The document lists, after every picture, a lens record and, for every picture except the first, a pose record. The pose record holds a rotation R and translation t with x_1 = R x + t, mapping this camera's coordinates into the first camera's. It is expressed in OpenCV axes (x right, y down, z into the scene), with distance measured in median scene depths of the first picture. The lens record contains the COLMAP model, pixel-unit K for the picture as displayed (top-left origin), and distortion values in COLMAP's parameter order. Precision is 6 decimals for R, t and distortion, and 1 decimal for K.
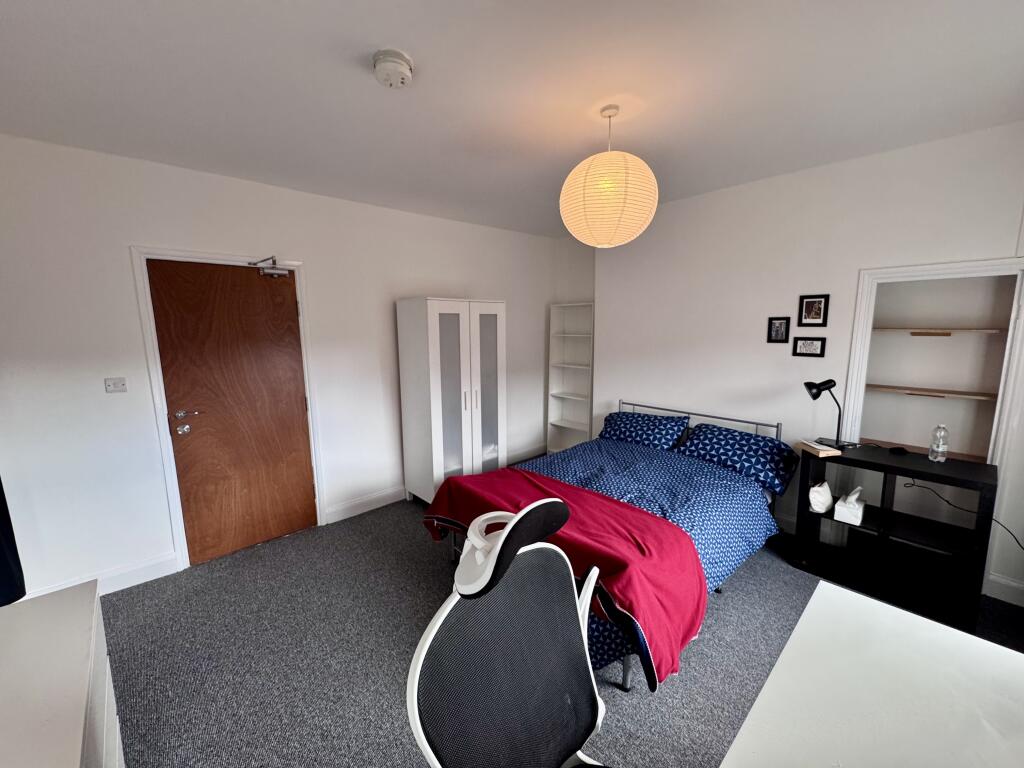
lens RADIAL K [[405.6, 0, 512.0], [0, 405.6, 384.0], [0, 0, 1]] dist [-0.007560, -0.000151]
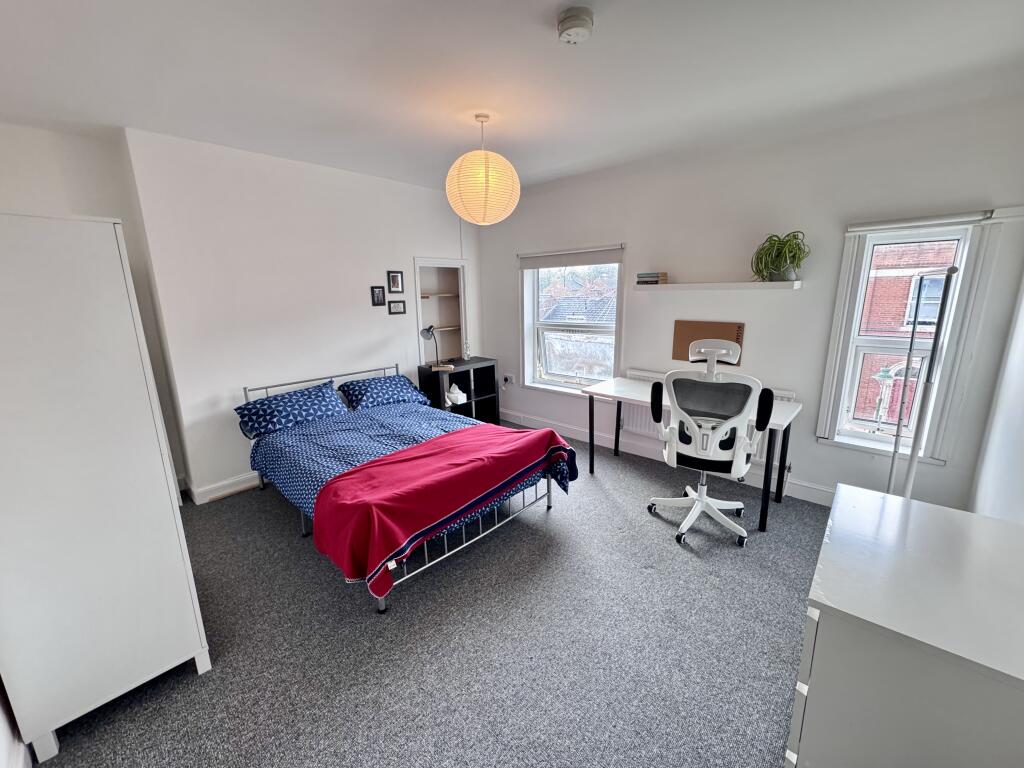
lens RADIAL K [[405.6, 0, 512.0], [0, 405.6, 384.0], [0, 0, 1]] dist [-0.007560, -0.000151]
pose [[-0.065924, -0.215281, 0.974324, -0.764443], [0.165360, 0.960590, 0.223435, -0.084451], [-0.984027, 0.175845, -0.027727, 0.682343]]
